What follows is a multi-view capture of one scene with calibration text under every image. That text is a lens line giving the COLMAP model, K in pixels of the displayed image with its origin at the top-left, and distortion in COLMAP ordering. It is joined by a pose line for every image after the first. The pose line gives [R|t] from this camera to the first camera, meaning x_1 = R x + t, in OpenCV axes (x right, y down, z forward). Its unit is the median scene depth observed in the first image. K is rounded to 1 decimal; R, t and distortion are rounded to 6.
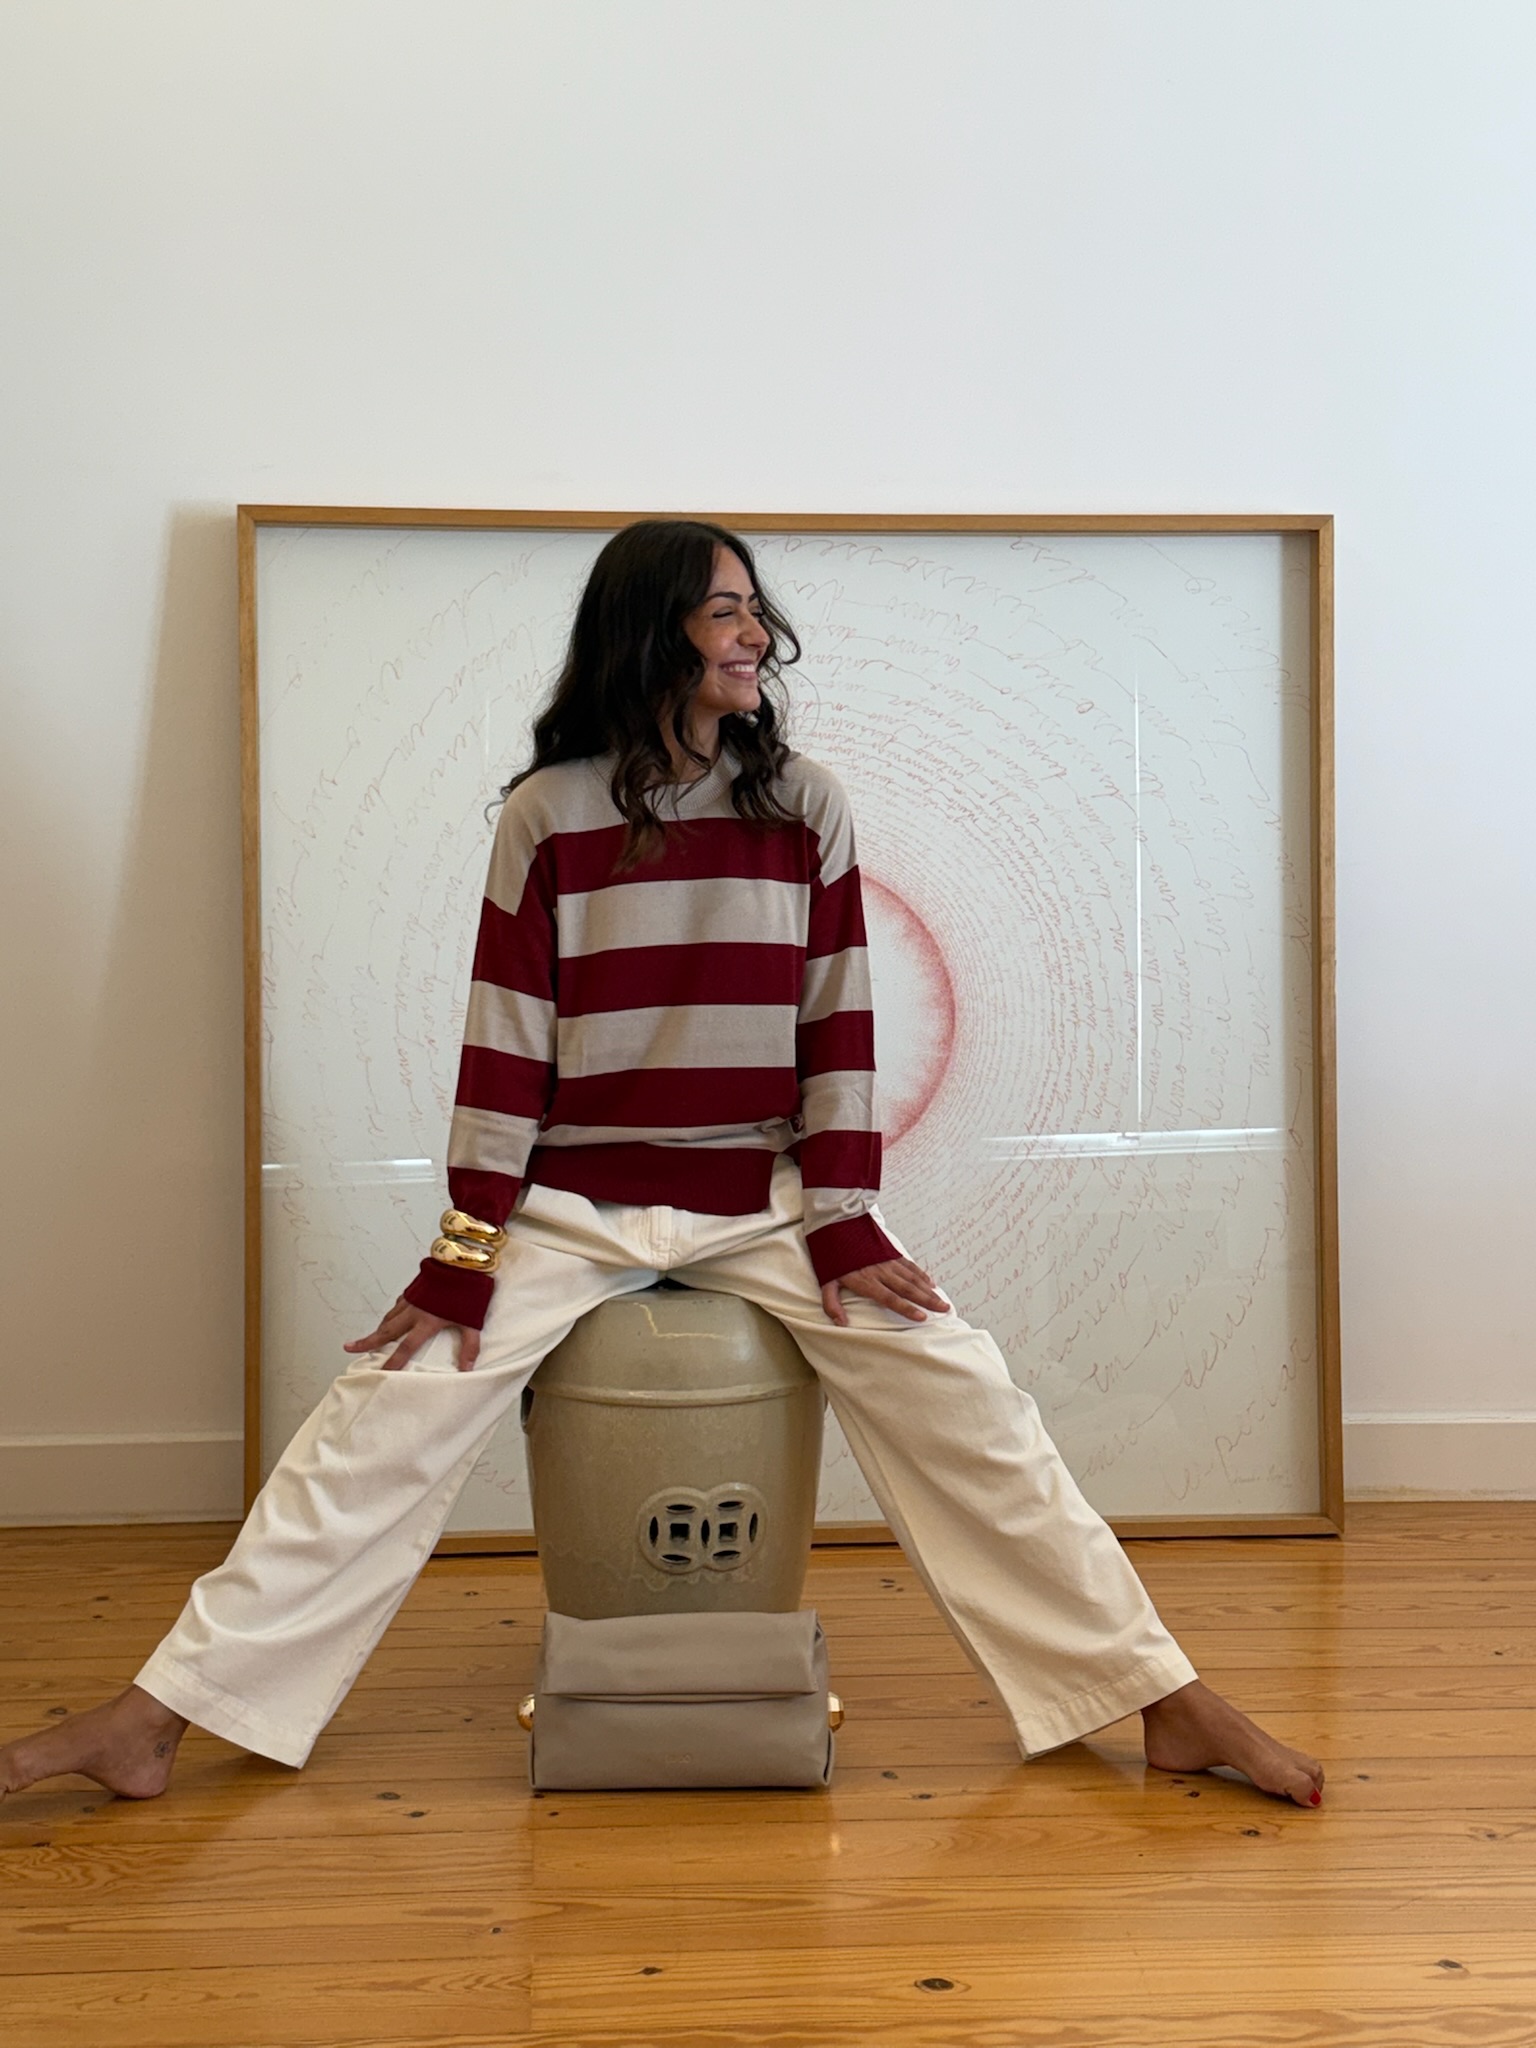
lens RADIAL K [[2730.0, 0, 771.5], [0, 2730.0, 1040.9], [0, 0, 1]] dist [0.087304, 0.000000]
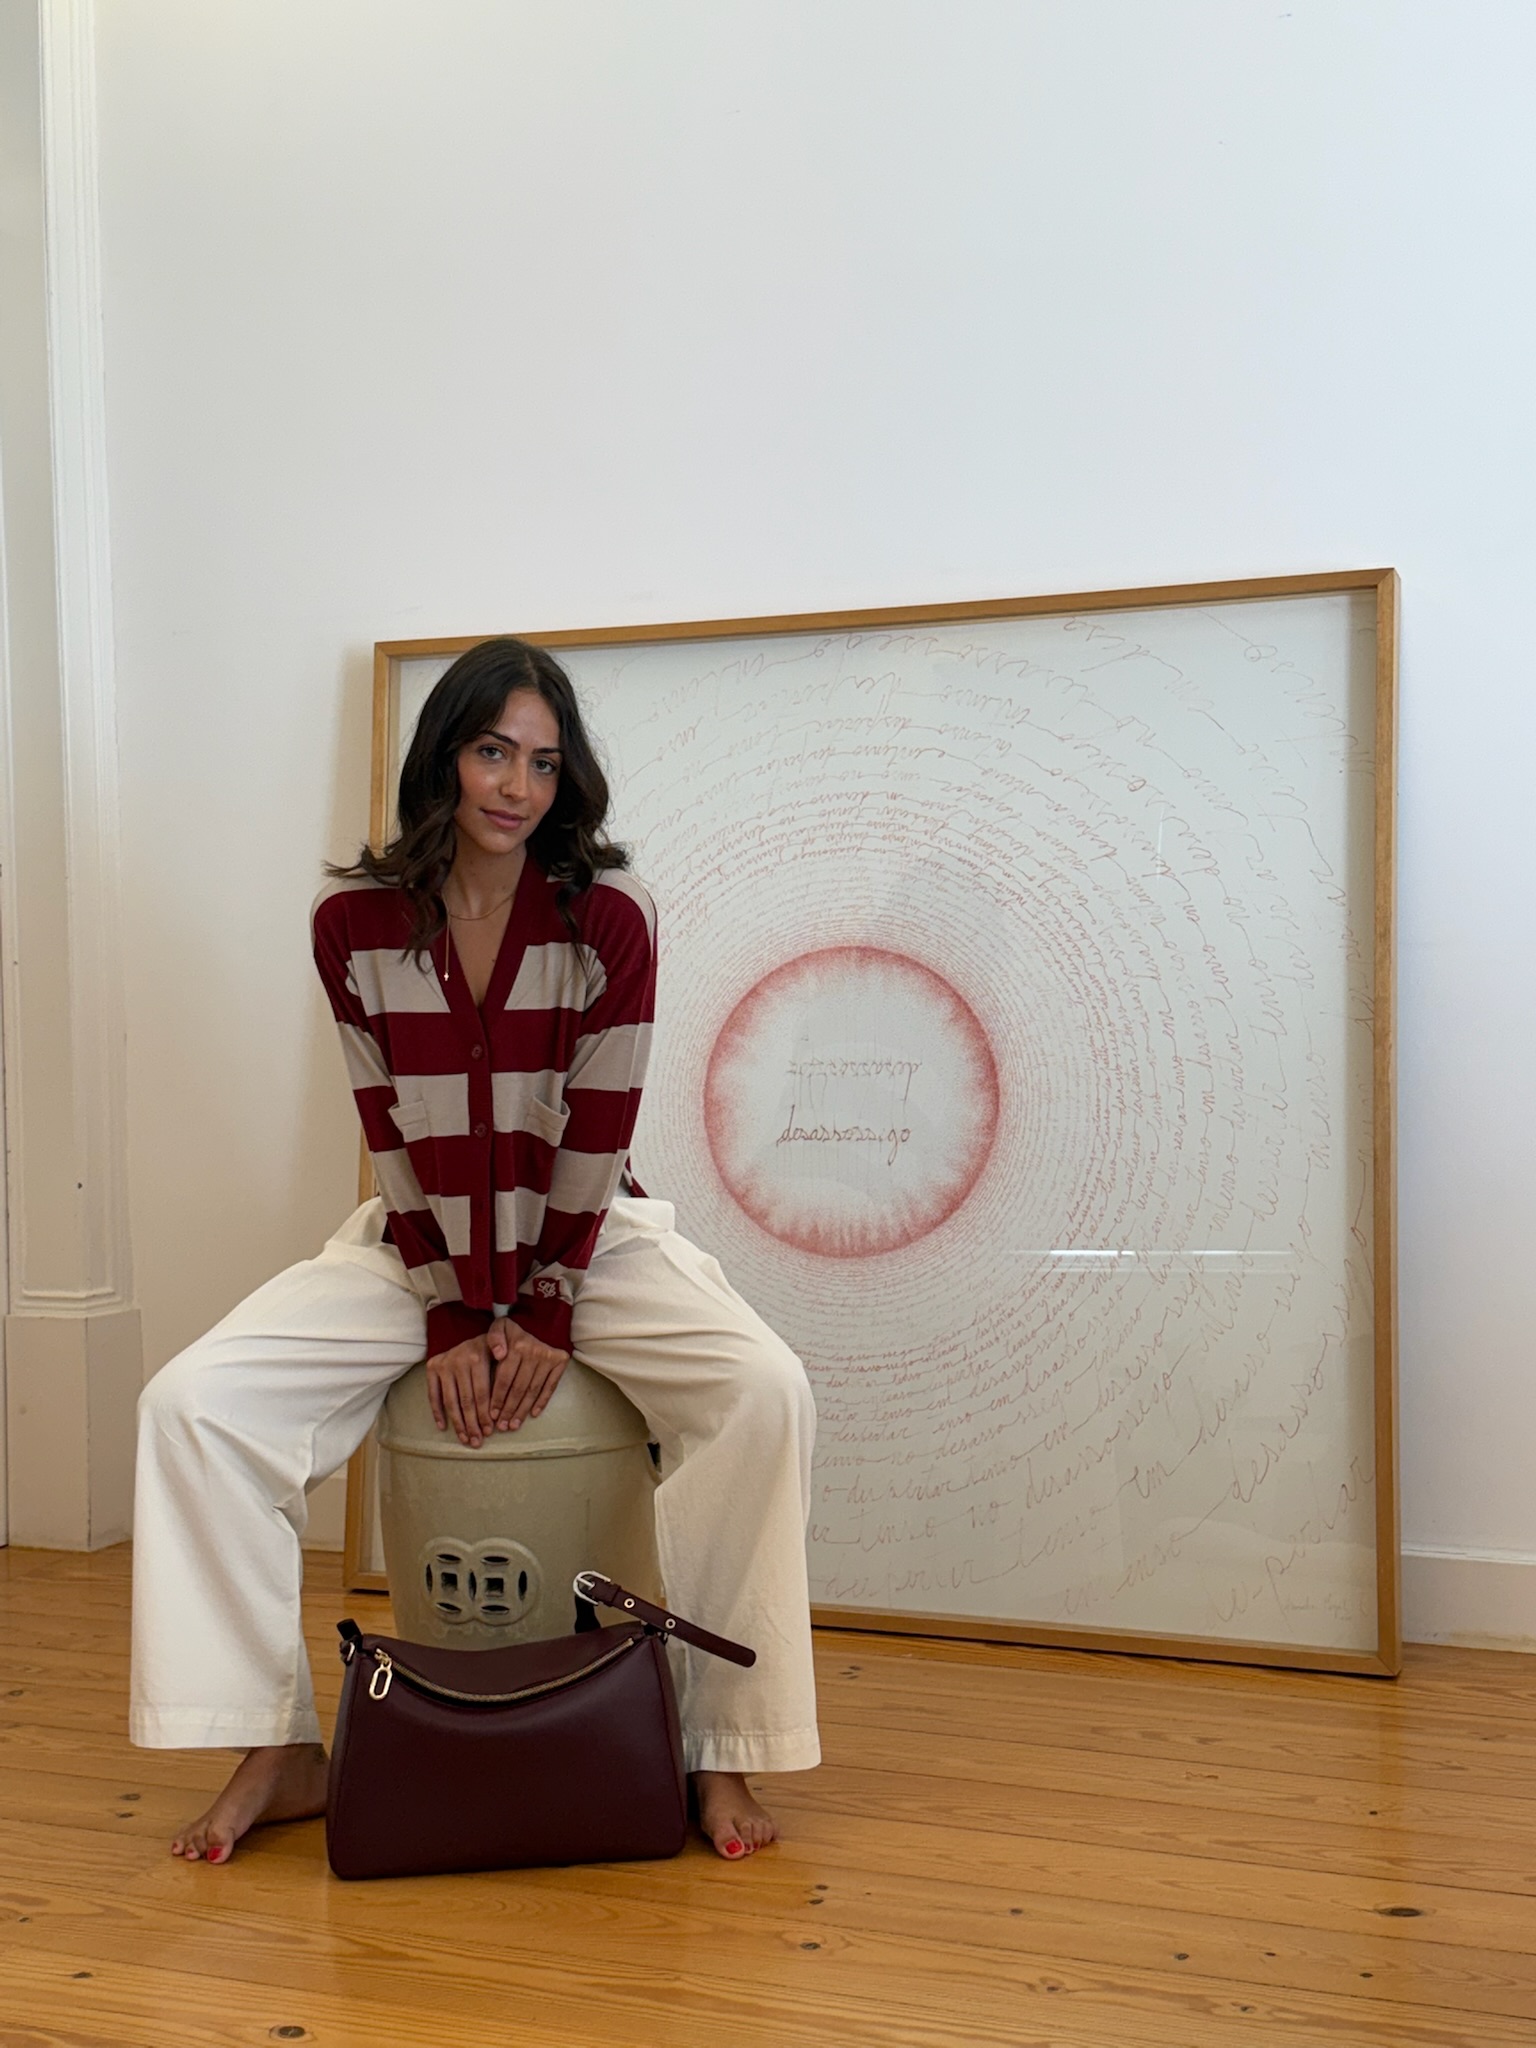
lens RADIAL K [[2555.7, 0, 773.7], [0, 2555.7, 1012.2], [0, 0, 1]] dist [0.063234, 0.000000]
pose [[0.895203, -0.009645, -0.445554, 0.406656], [-0.019280, 0.997992, -0.060342, 0.016196], [0.445241, 0.062609, 0.893219, 0.136831]]
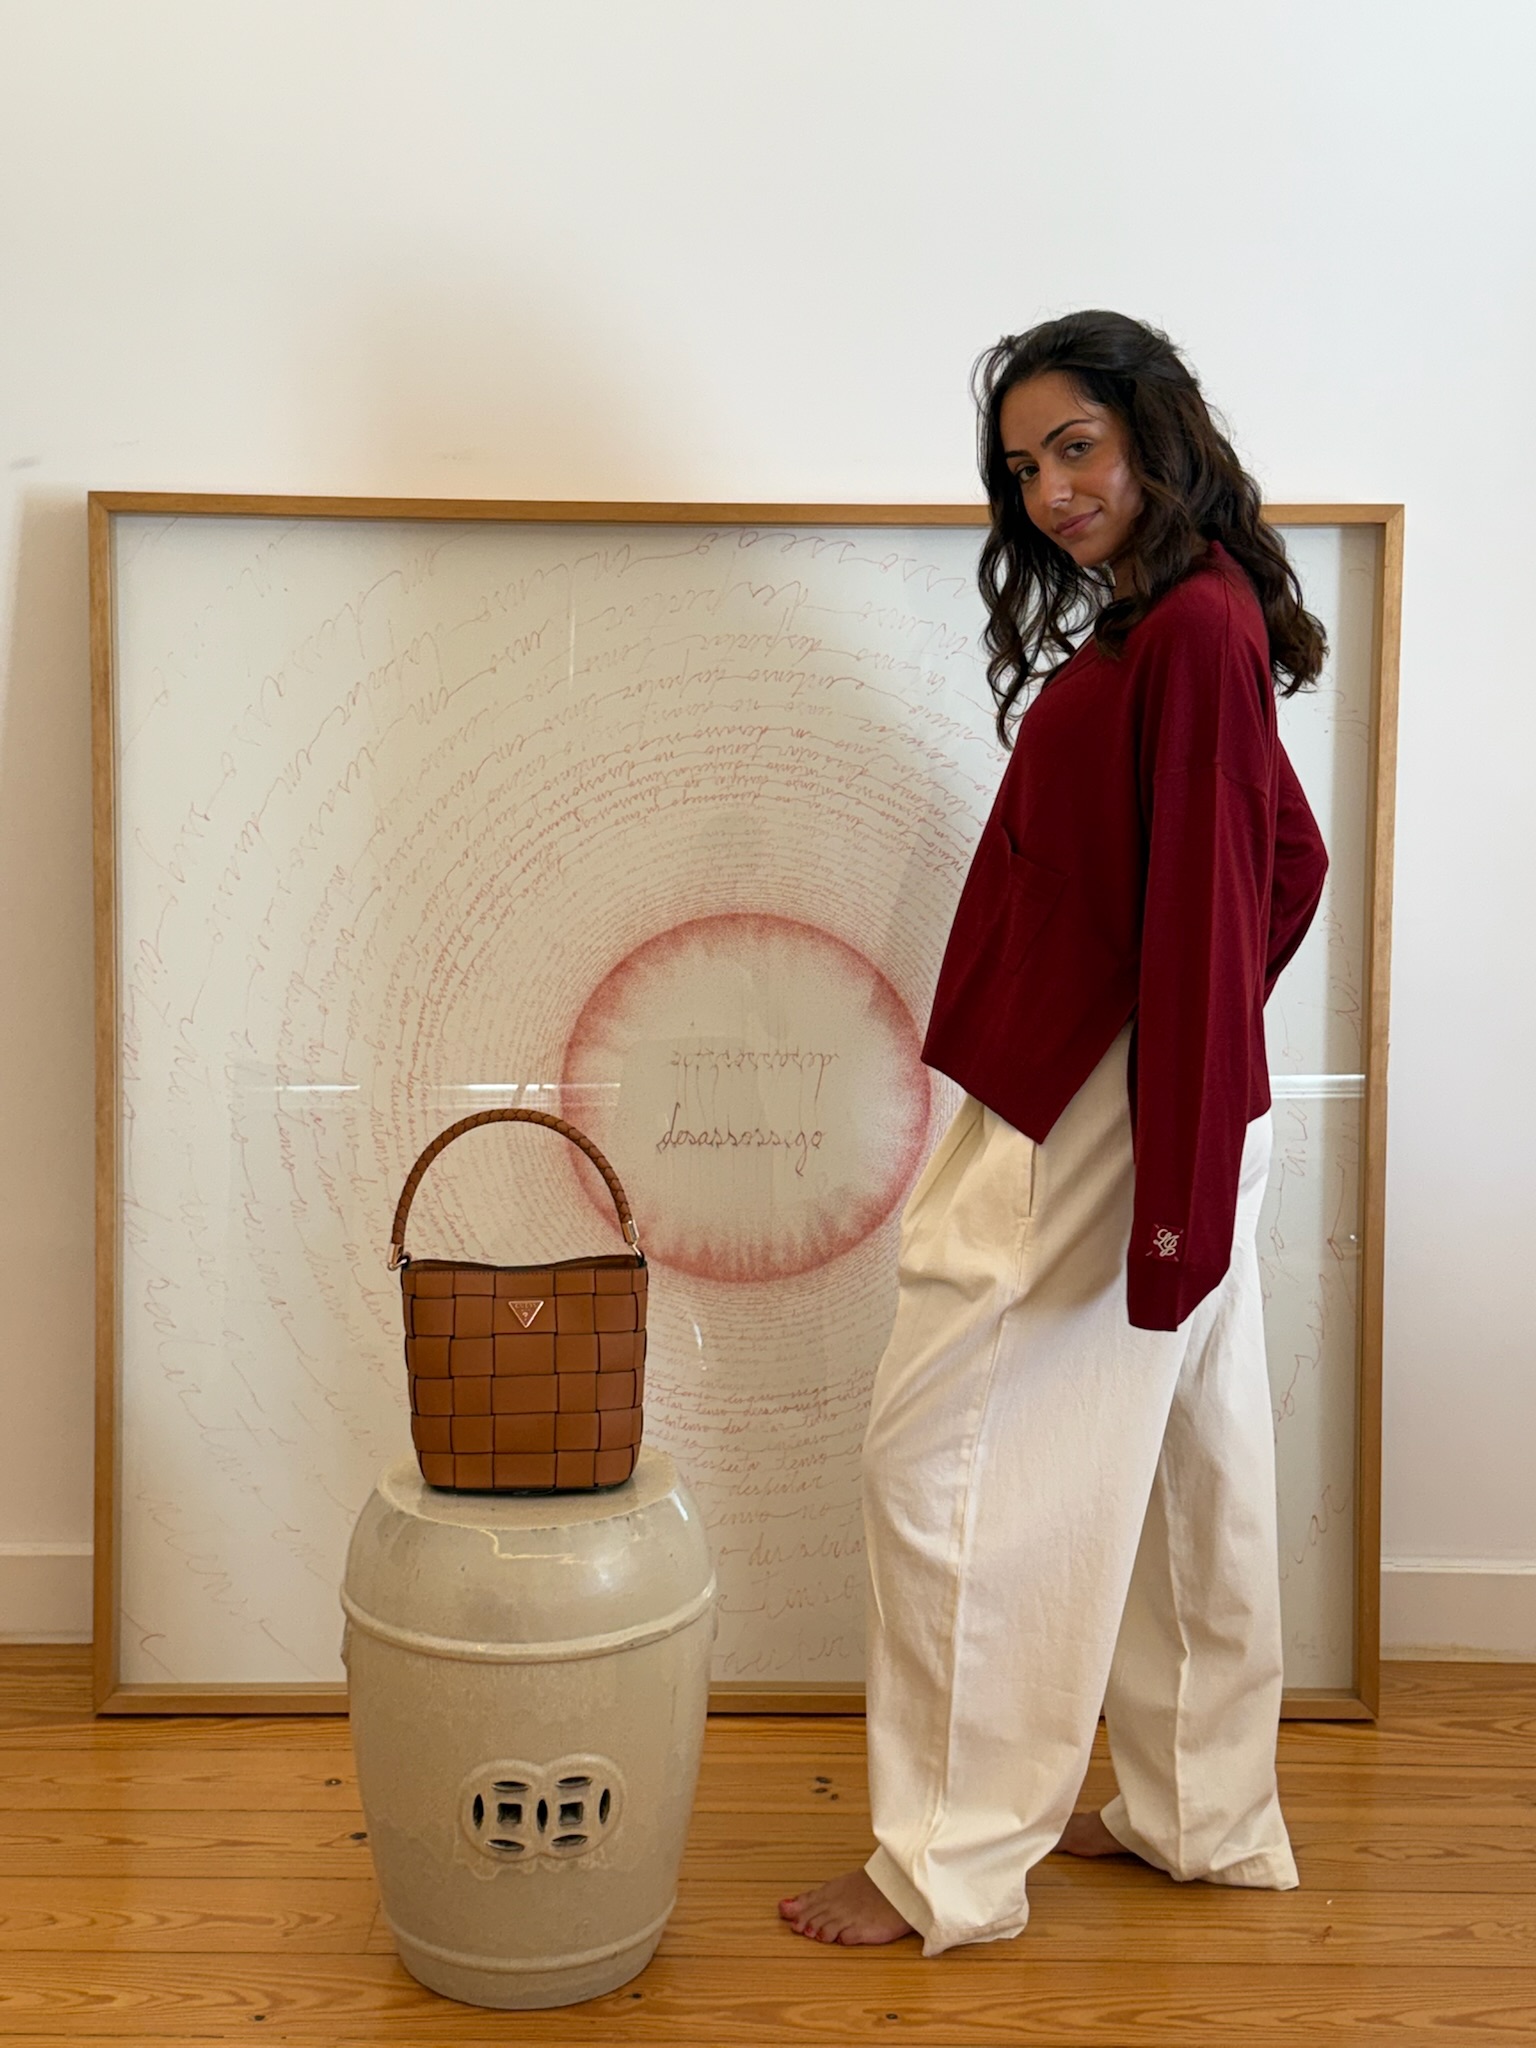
lens RADIAL K [[2505.8, 0, 749.7], [0, 2505.8, 1030.6], [0, 0, 1]] dist [0.083549, 0.000000]
pose [[0.996705, 0.021249, -0.078274, 0.071822], [-0.016275, 0.997840, 0.063647, -0.079299], [0.079457, -0.062163, 0.994898, 0.220476]]
